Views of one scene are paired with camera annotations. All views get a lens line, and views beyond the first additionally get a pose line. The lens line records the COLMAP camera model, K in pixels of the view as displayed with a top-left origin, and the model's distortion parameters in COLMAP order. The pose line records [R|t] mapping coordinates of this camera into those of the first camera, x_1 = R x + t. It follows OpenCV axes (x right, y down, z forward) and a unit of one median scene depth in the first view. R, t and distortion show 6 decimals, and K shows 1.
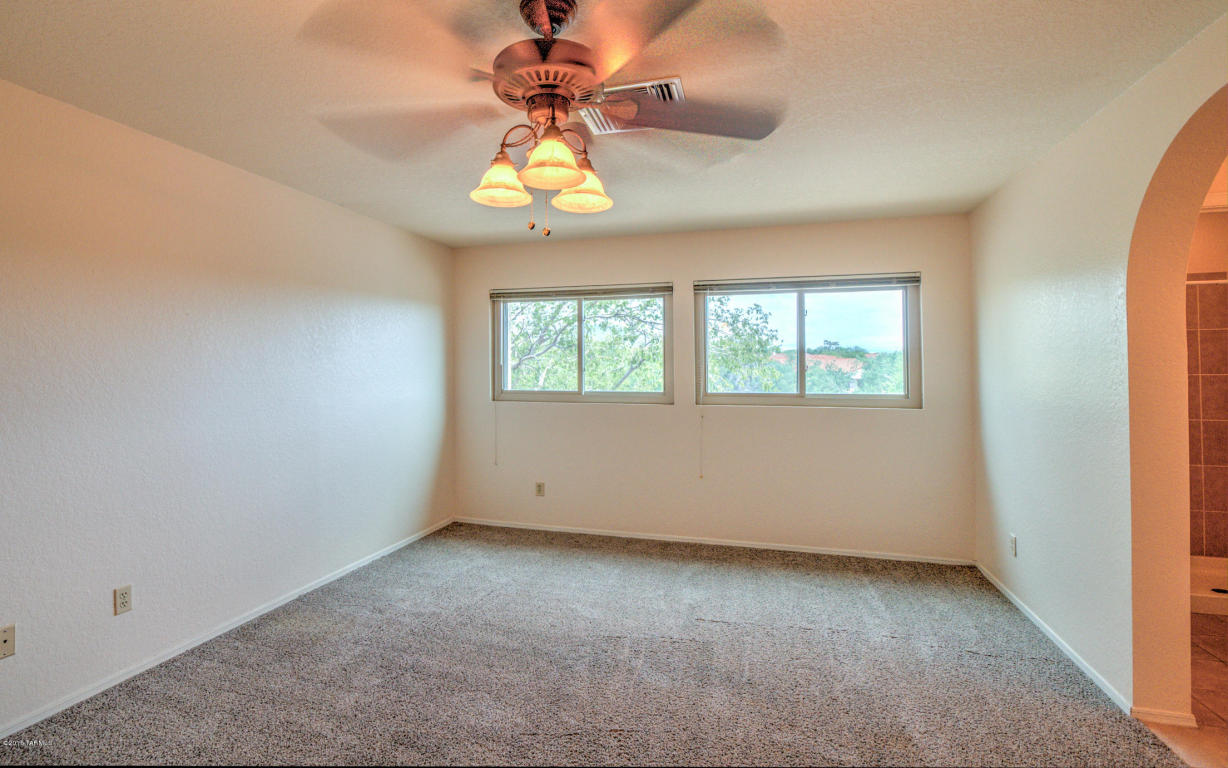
lens RADIAL K [[566.0, 0, 598.4], [0, 566.0, 368.3], [0, 0, 1]] dist [-0.006781, 0.000001]
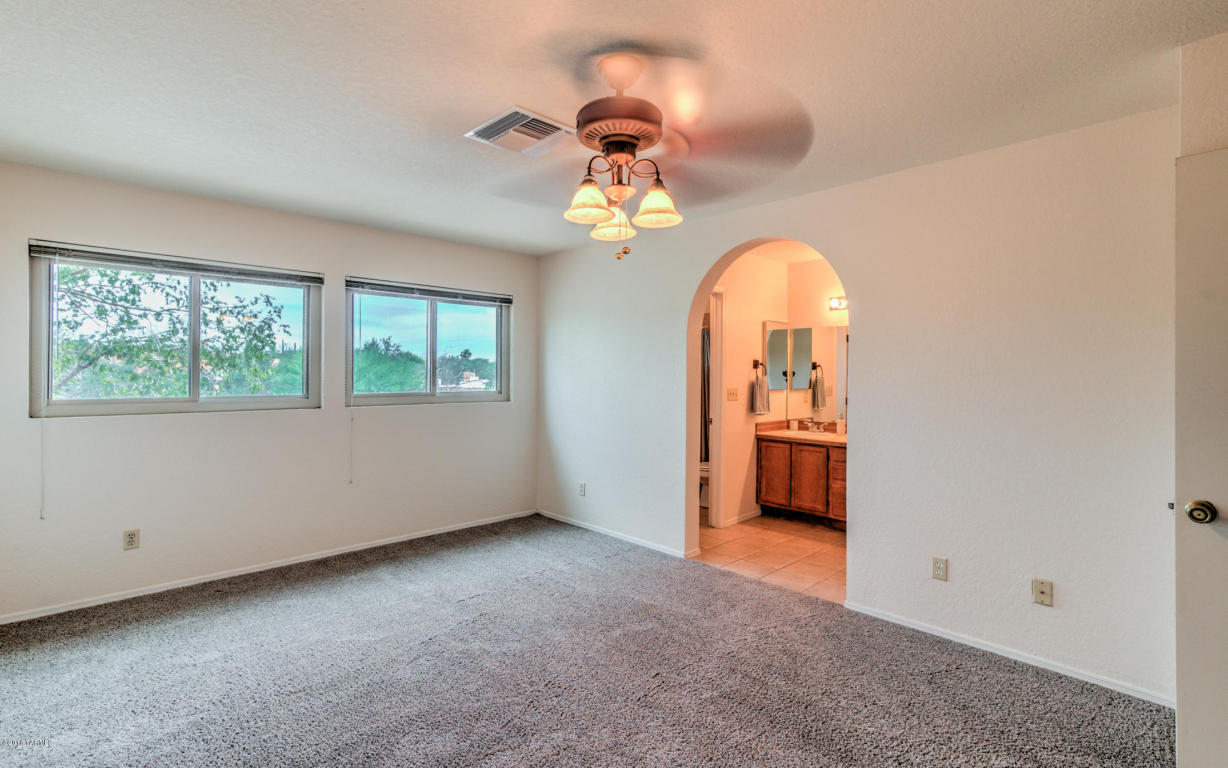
lens RADIAL K [[566.0, 0, 611.5], [0, 566.0, 376.8], [0, 0, 1]] dist [-0.006781, 0.000001]
pose [[0.496855, -0.003747, 0.867826, -0.457451], [-0.012633, 0.999853, 0.011550, -0.002983], [-0.867742, -0.016702, 0.496735, 0.158654]]
